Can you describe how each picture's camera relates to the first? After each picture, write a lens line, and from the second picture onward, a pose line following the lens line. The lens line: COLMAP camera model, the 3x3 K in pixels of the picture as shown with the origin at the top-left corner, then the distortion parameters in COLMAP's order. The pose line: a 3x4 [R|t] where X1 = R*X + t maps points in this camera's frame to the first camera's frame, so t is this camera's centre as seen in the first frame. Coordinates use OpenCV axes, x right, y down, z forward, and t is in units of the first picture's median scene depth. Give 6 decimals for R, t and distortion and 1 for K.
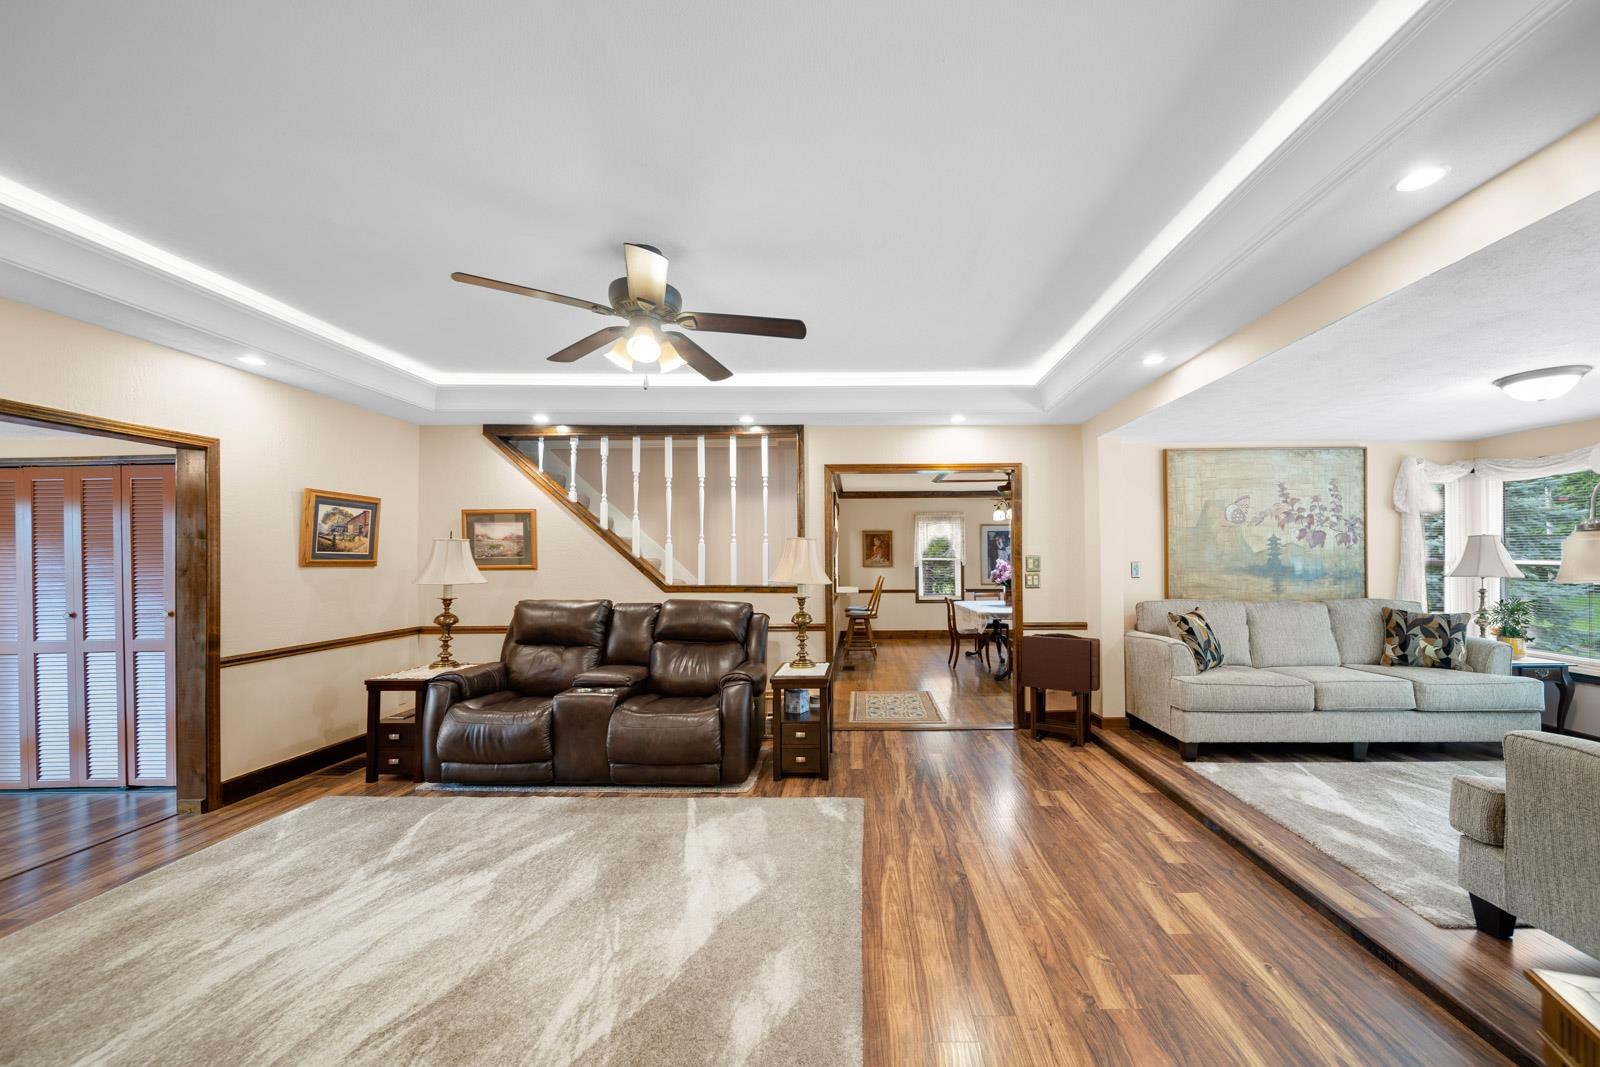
lens RADIAL K [[618.0, 0, 828.4], [0, 618.0, 561.8], [0, 0, 1]] dist [0.001161, 0.000223]
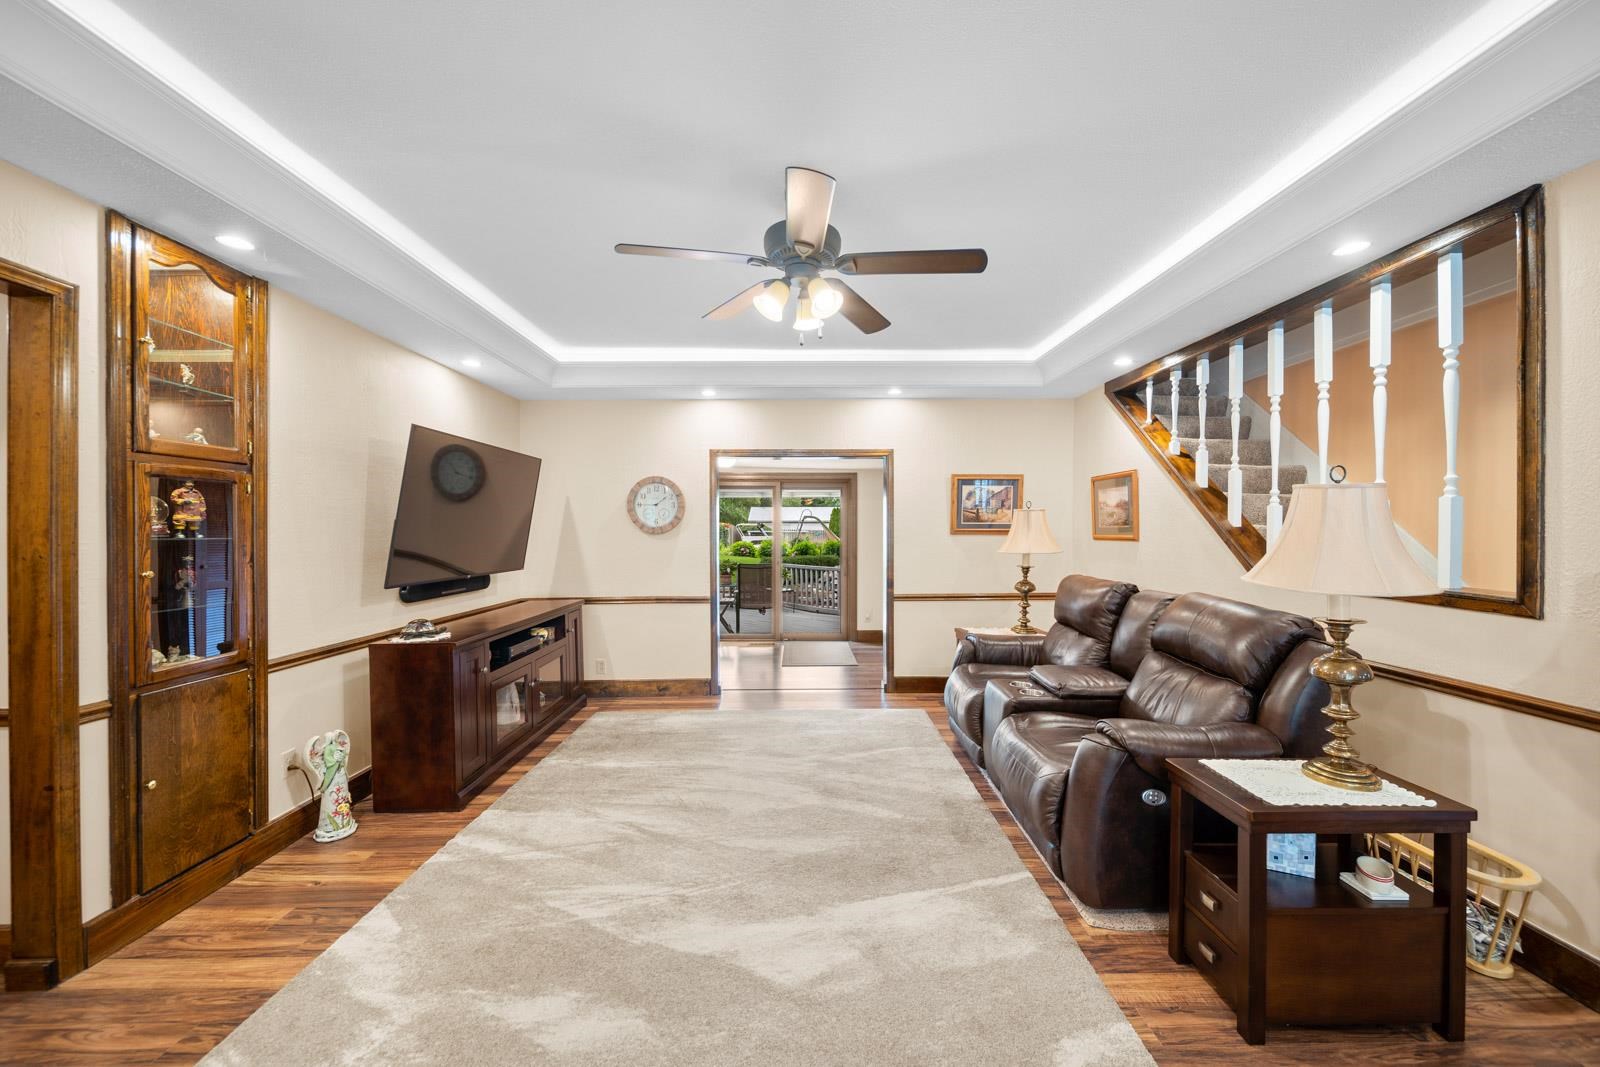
lens RADIAL K [[580.1, 0, 800.0], [0, 580.1, 533.5], [0, 0, 1]] dist [0.000999, 0.000138]
pose [[0.049436, 0.011104, -0.998716, 0.336176], [0.000372, 0.999938, 0.011136, -0.007133], [0.998777, -0.000922, 0.049429, 0.573542]]
